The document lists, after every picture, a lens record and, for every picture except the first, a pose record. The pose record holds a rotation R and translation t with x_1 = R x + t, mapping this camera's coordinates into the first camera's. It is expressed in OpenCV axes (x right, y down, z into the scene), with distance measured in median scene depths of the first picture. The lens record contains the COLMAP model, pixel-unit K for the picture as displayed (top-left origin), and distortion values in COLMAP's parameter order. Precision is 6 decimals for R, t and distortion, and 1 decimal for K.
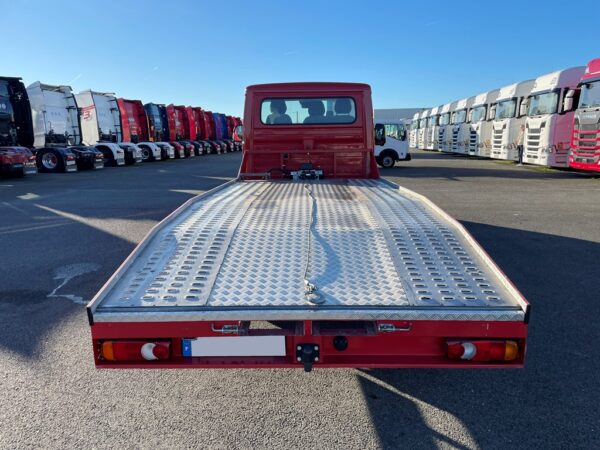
lens RADIAL K [[456.6, 0, 303.1], [0, 456.6, 215.2], [0, 0, 1]] dist [0.114517, -0.145570]
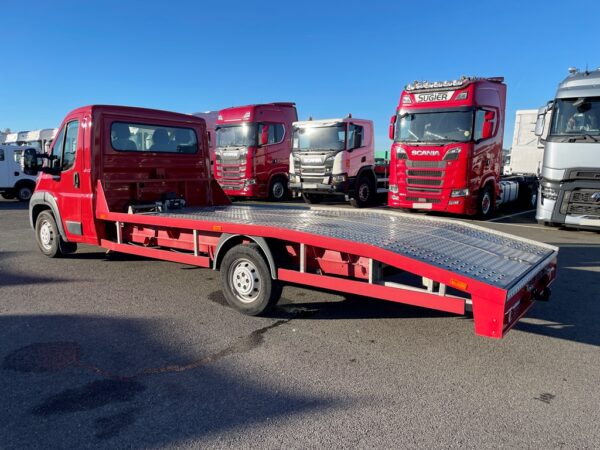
lens RADIAL K [[448.4, 0, 302.0], [0, 448.4, 226.0], [0, 0, 1]] dist [0.111333, -0.137743]
pose [[0.590850, -0.093119, 0.801389, -0.235797], [0.125961, 0.991783, 0.022374, -0.012002], [-0.796888, 0.087724, 0.597725, 0.083989]]
